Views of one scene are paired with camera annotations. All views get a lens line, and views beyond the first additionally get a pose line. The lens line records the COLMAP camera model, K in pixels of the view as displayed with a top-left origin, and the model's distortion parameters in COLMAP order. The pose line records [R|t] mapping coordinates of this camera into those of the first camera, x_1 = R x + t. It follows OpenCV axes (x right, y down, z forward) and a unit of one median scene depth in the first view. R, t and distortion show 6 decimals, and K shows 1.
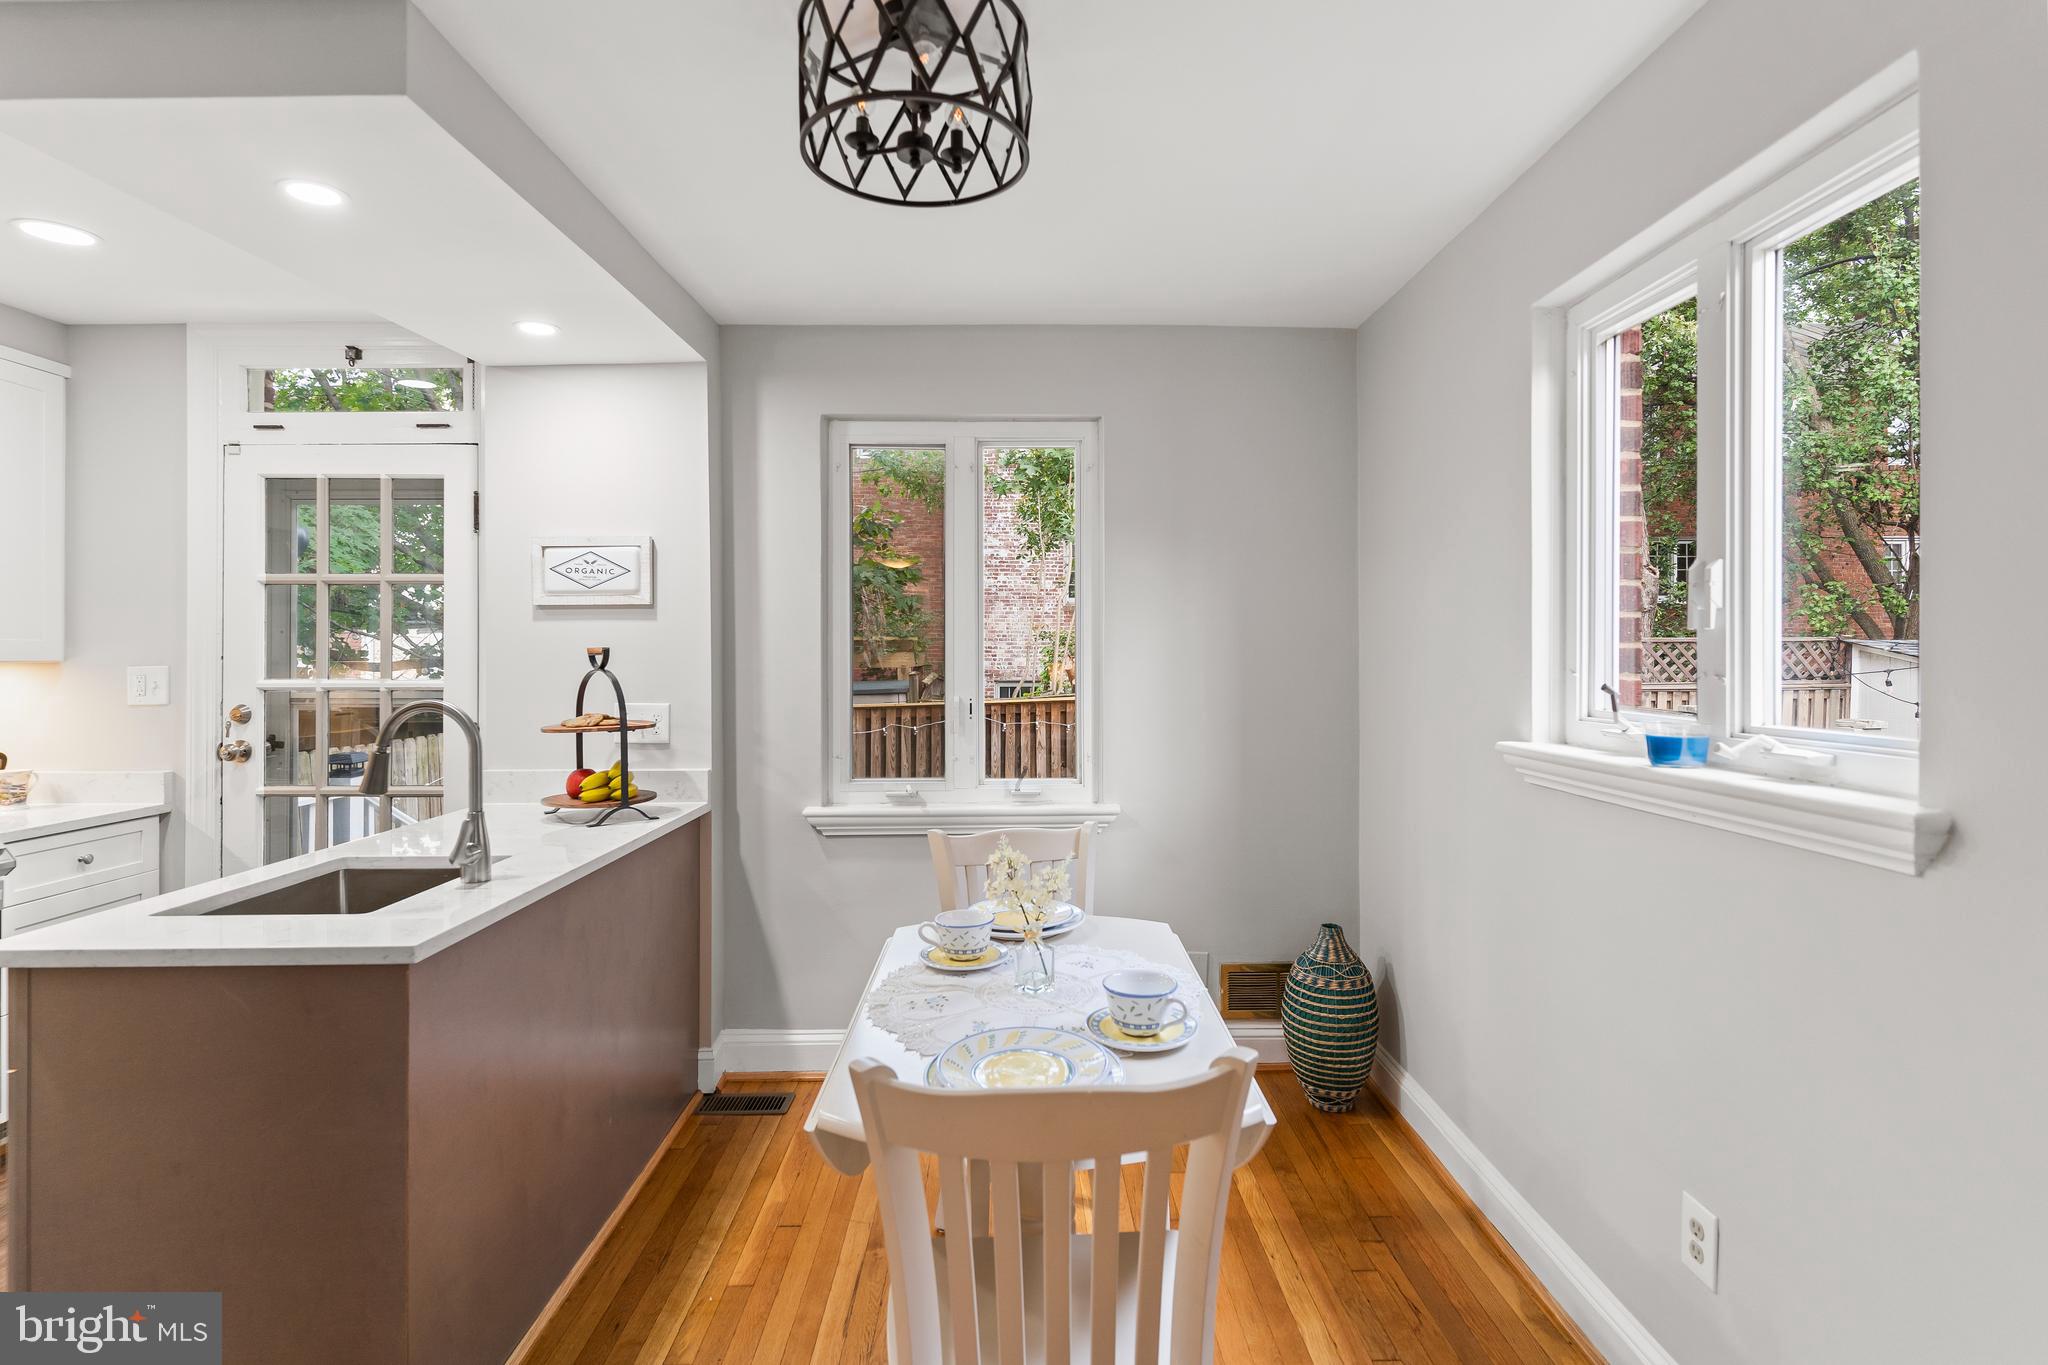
lens RADIAL K [[984.9, 0, 1025.7], [0, 984.9, 648.4], [0, 0, 1]] dist [0.001146, -0.000698]
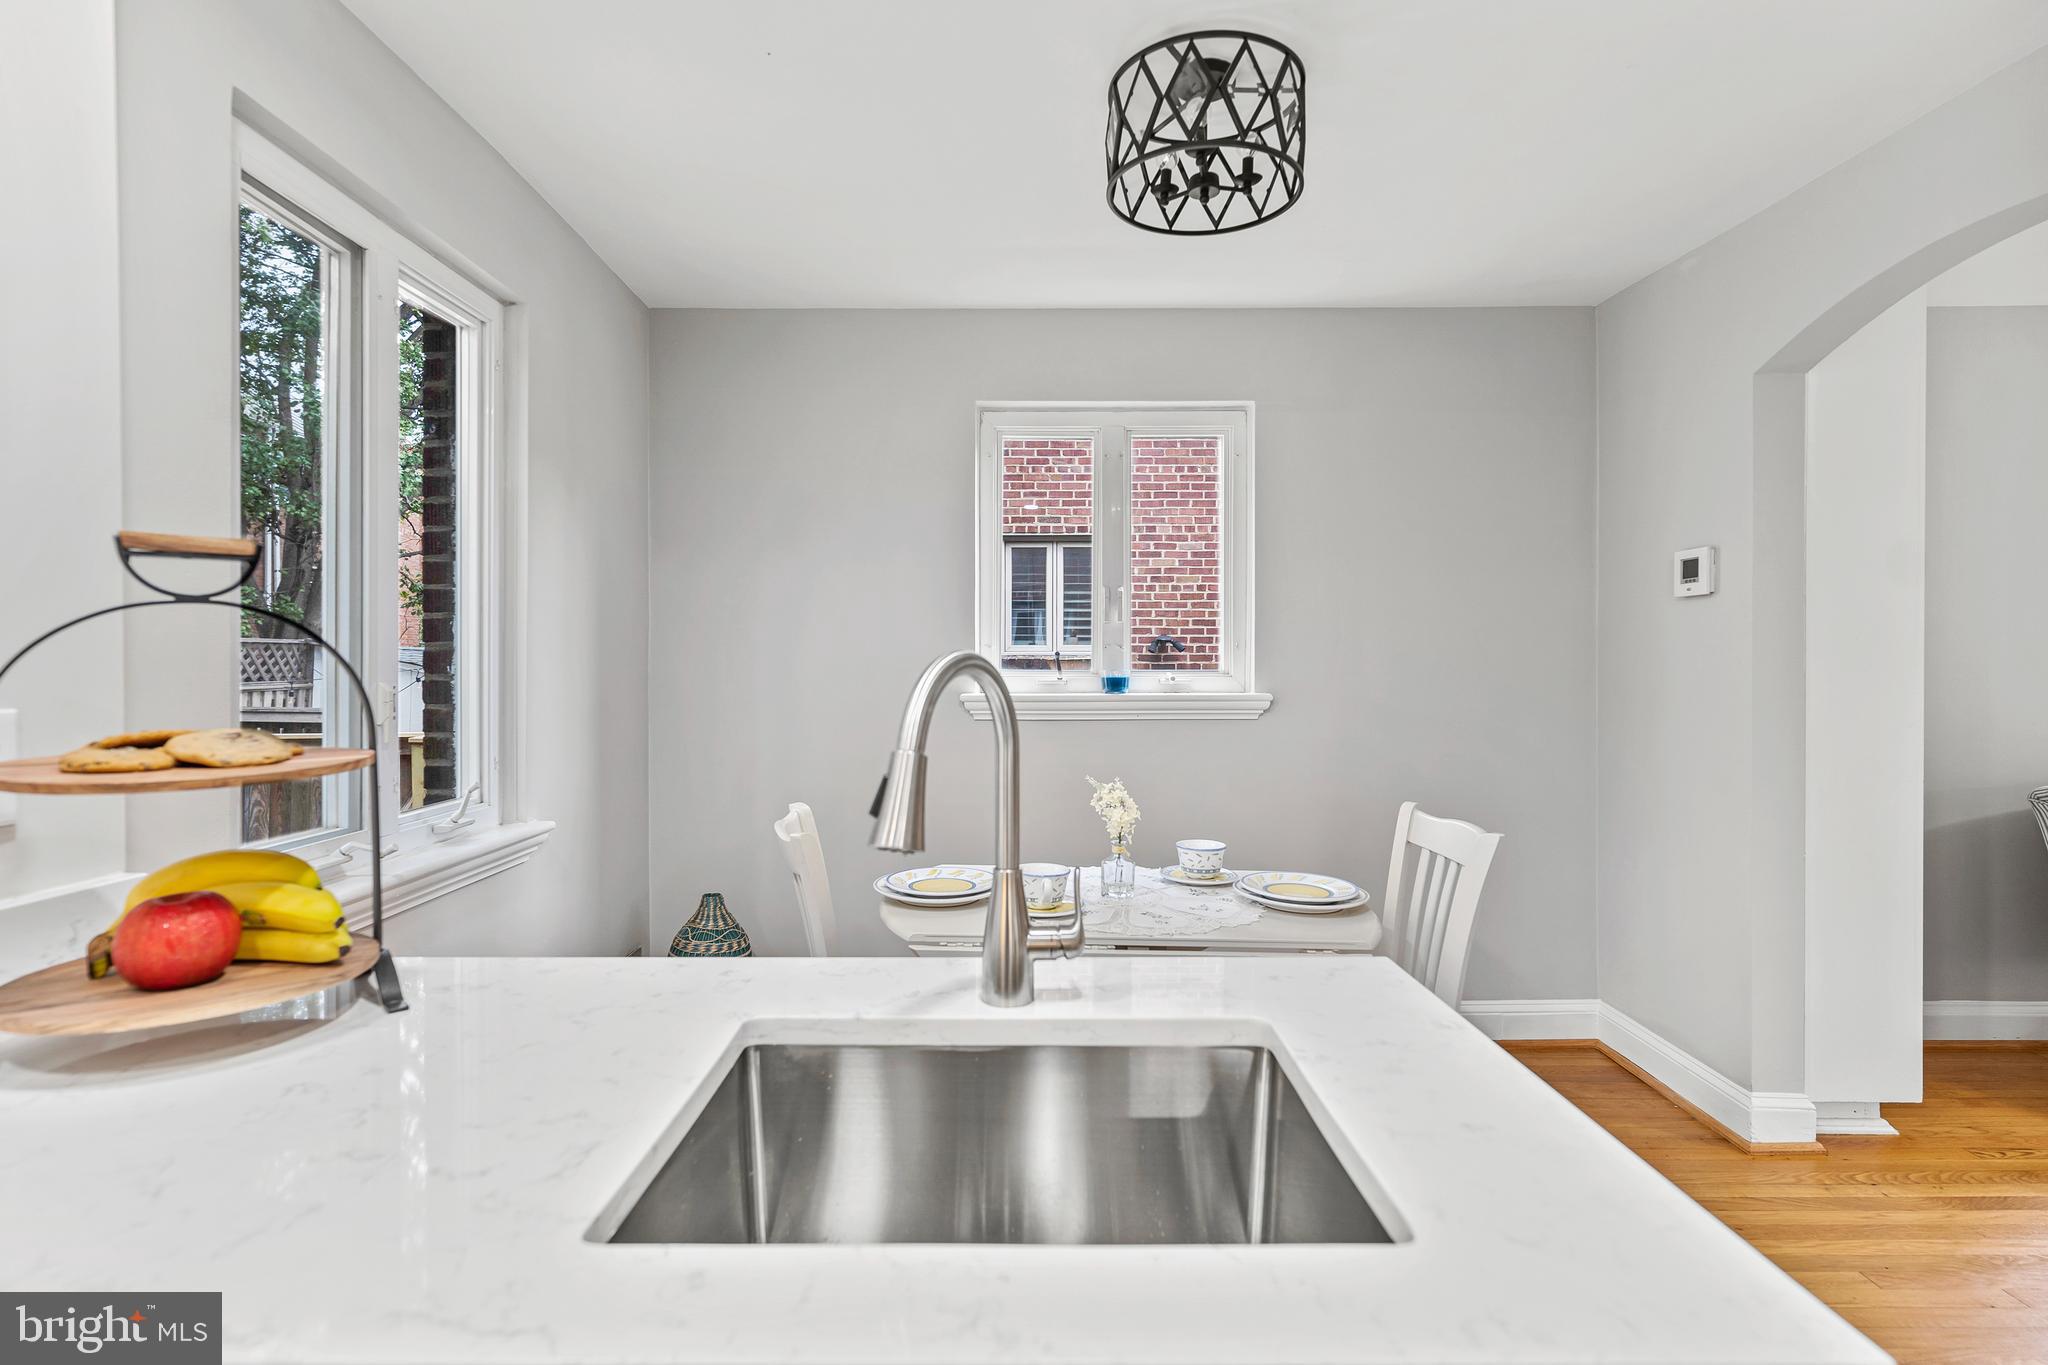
lens RADIAL K [[993.1, 0, 1021.7], [0, 993.1, 674.2], [0, 0, 1]] dist [-0.002824, -0.000909]
pose [[0.015598, -0.007151, 0.999853, -0.706023], [-0.005880, 0.999956, 0.007243, 0.039212], [-0.999861, -0.005992, 0.015555, 0.643319]]
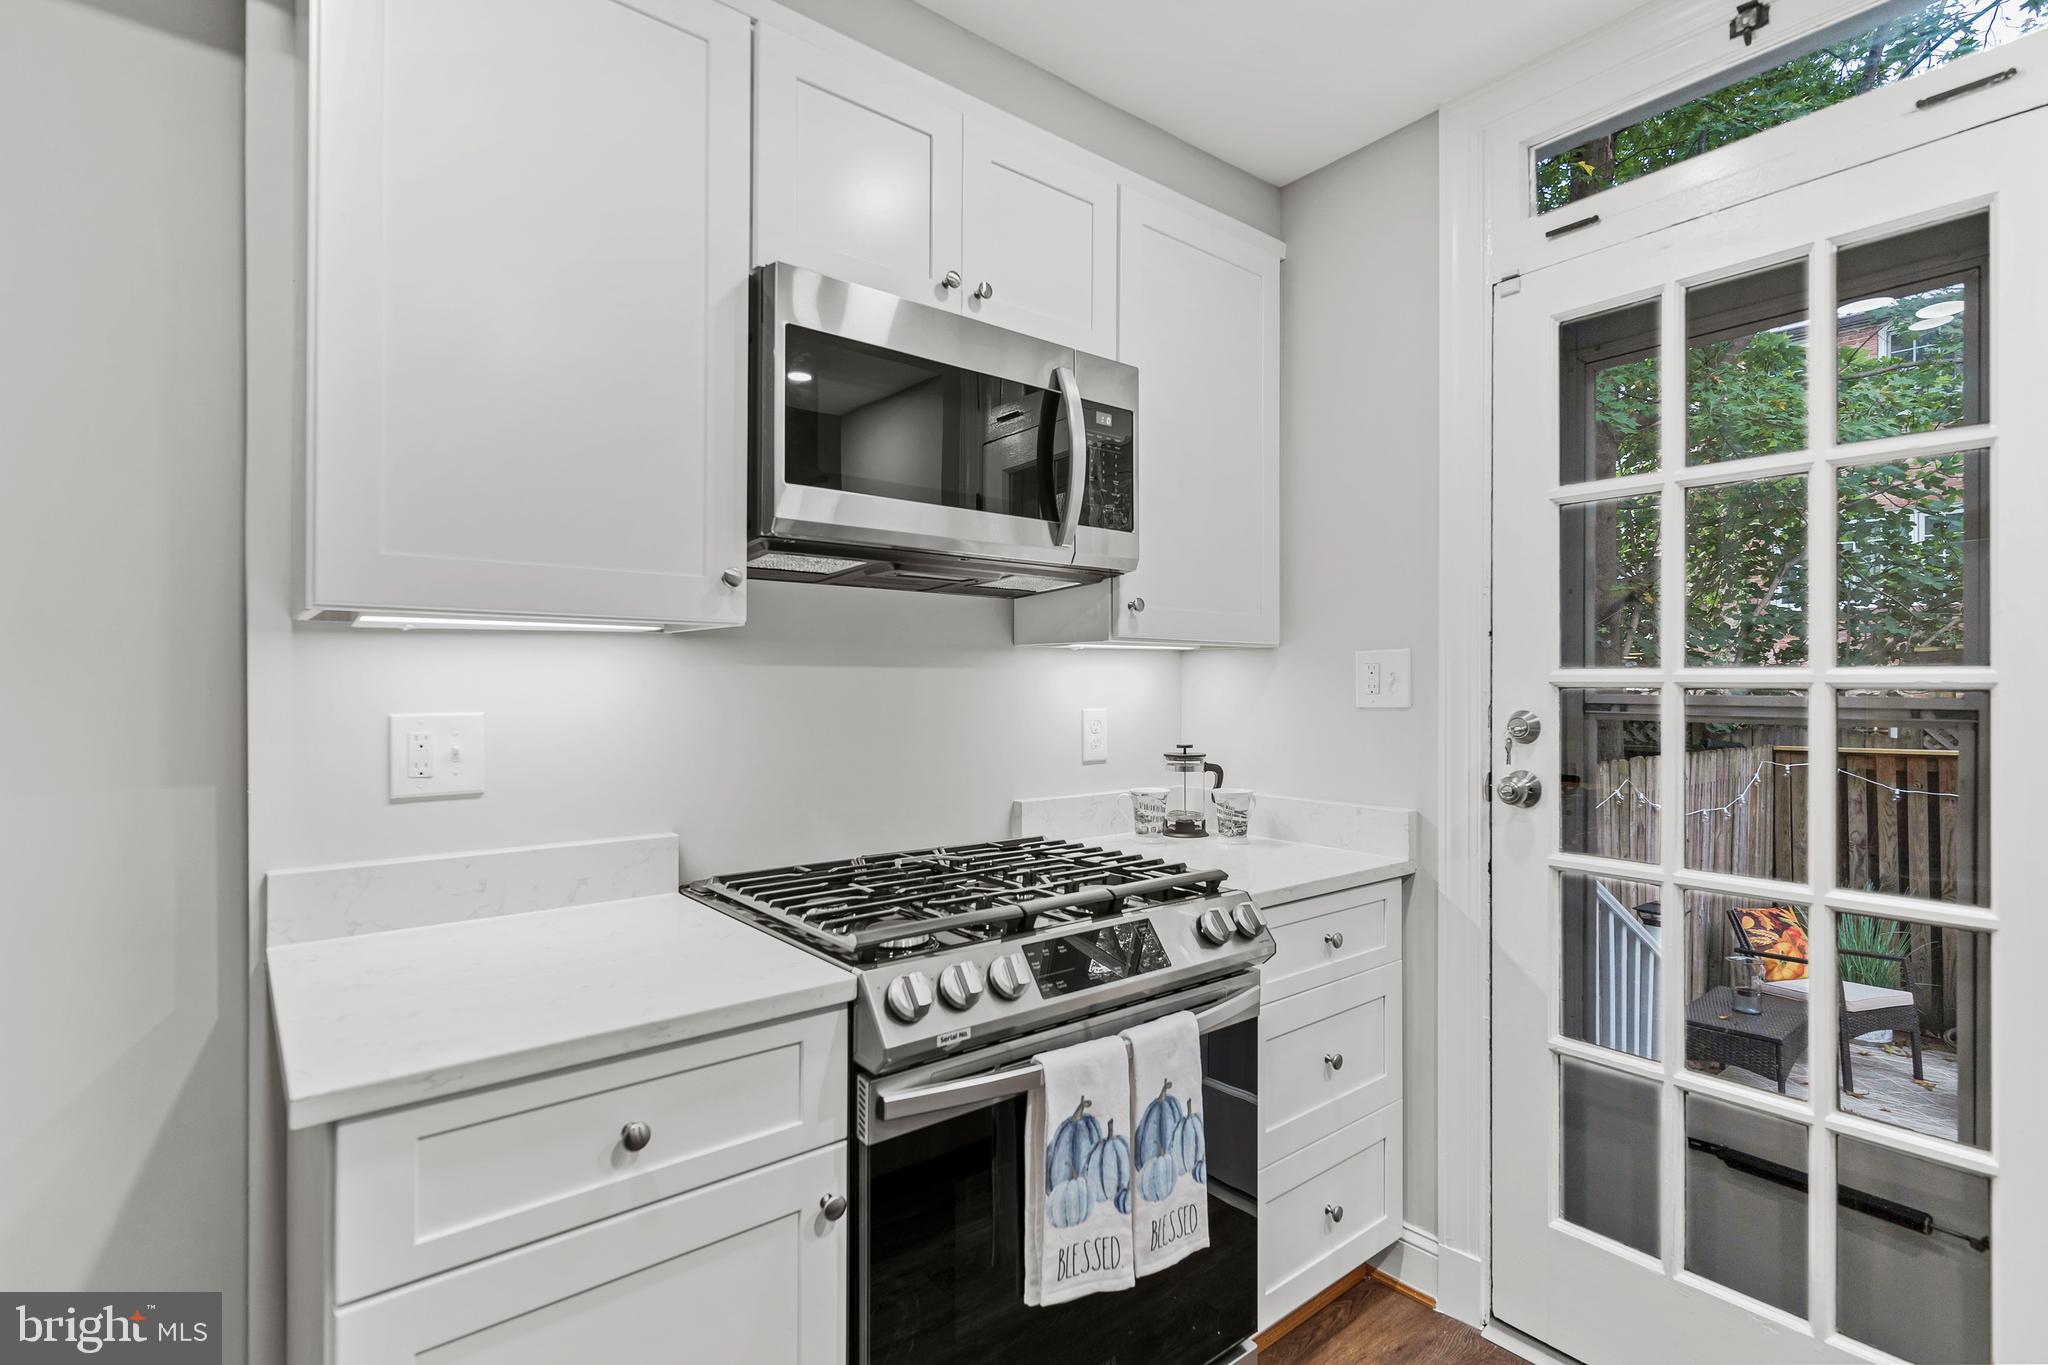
lens RADIAL K [[975.5, 0, 1026.9], [0, 975.5, 674.2], [0, 0, 1]] dist [0.000958, -0.000300]
pose [[0.619552, -0.004188, -0.784944, -0.538339], [0.001357, 0.999990, -0.004263, 0.038490], [0.784954, 0.001576, 0.619551, 0.414408]]
